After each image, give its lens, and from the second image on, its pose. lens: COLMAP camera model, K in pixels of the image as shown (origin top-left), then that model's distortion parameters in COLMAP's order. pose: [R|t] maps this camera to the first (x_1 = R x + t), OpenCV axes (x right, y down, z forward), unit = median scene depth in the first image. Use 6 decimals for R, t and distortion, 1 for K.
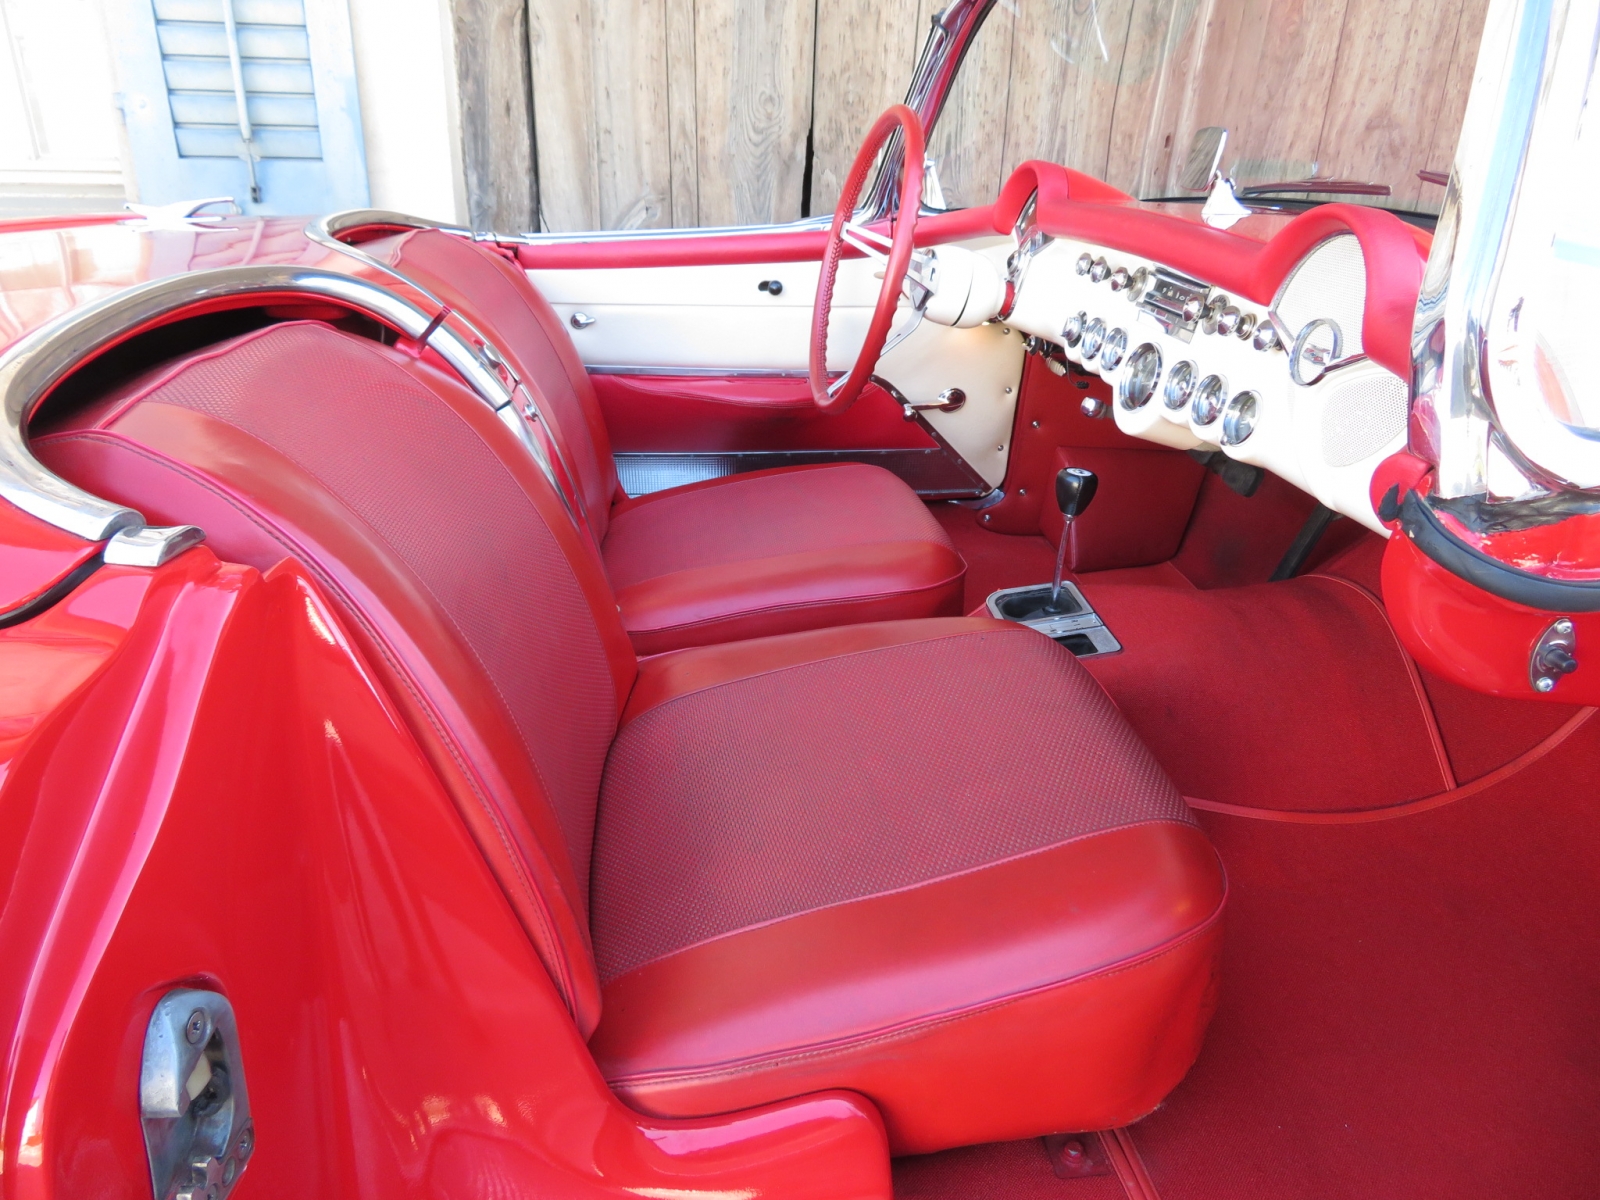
lens RADIAL K [[1175.7, 0, 779.2], [0, 1175.7, 648.6], [0, 0, 1]] dist [-0.010931, 0.041204]
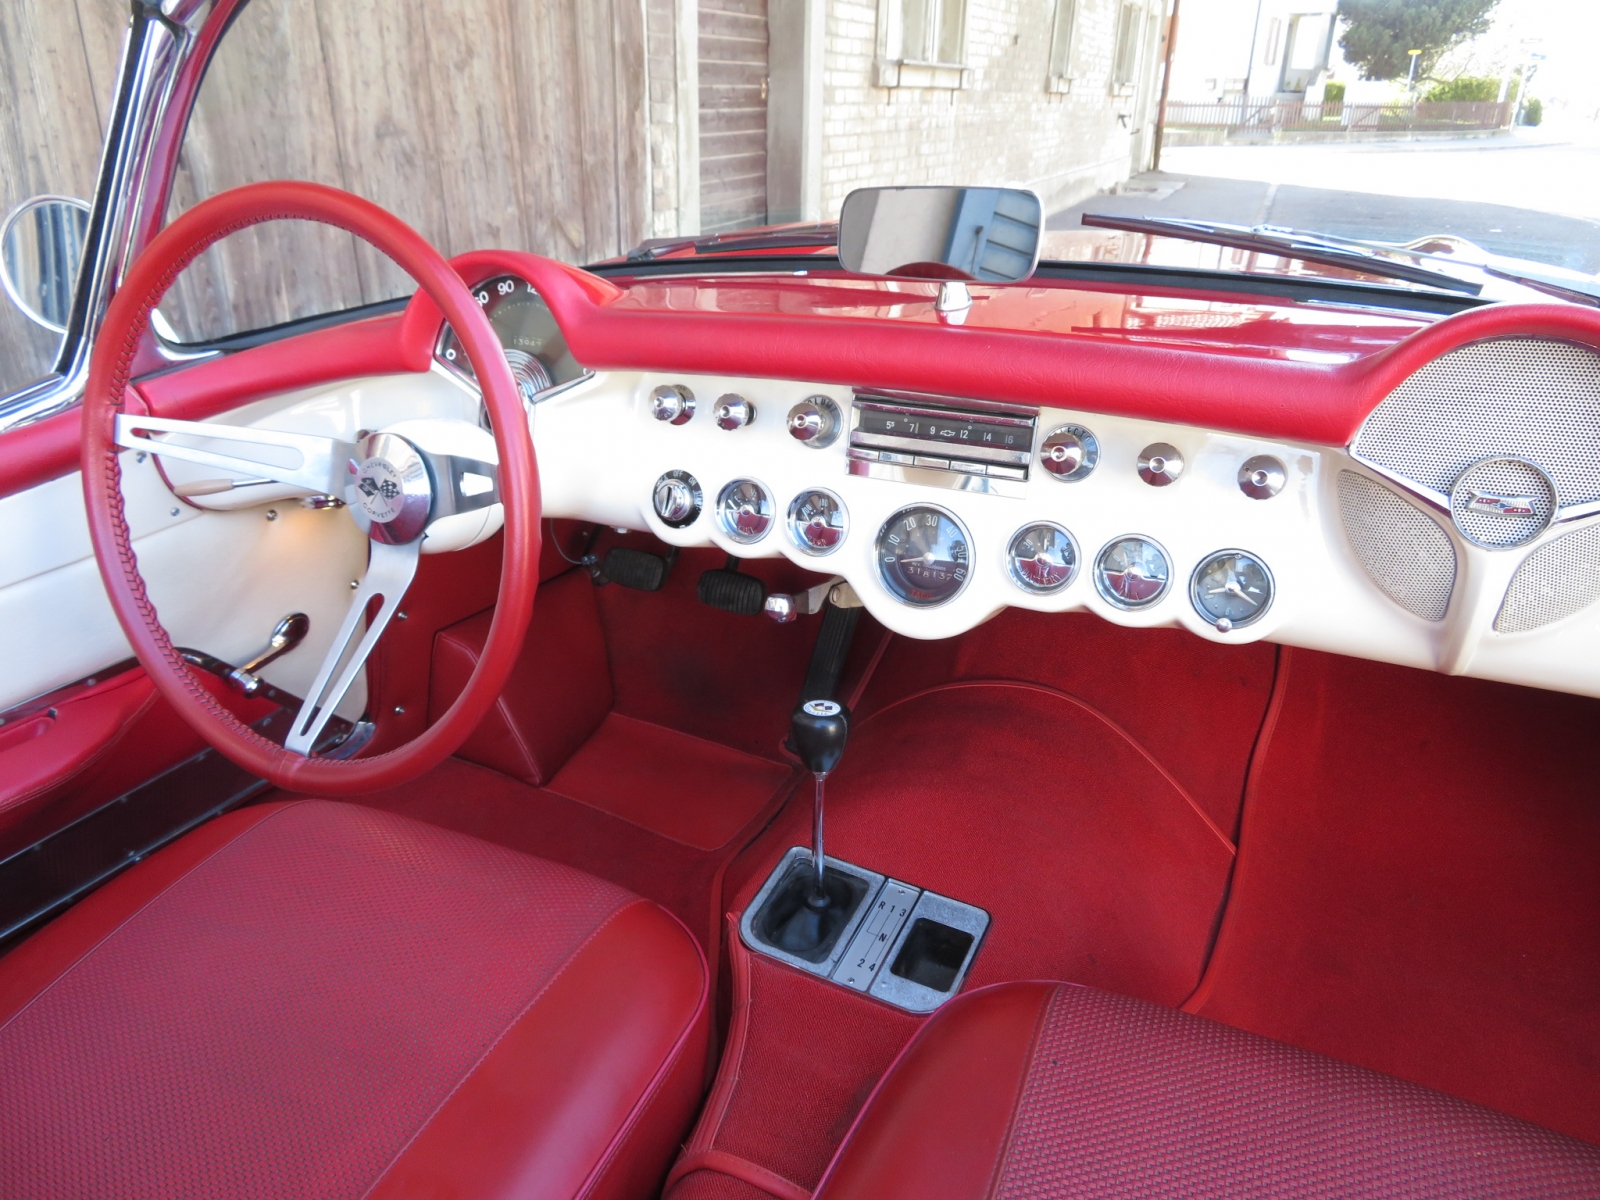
lens RADIAL K [[1175.7, 0, 787.4], [0, 1175.7, 598.3], [0, 0, 1]] dist [-0.010931, 0.041204]
pose [[0.547435, -0.361173, 0.754896, -0.114979], [0.377508, 0.911653, 0.162411, -0.162671], [-0.746862, 0.196069, 0.635417, 0.300499]]
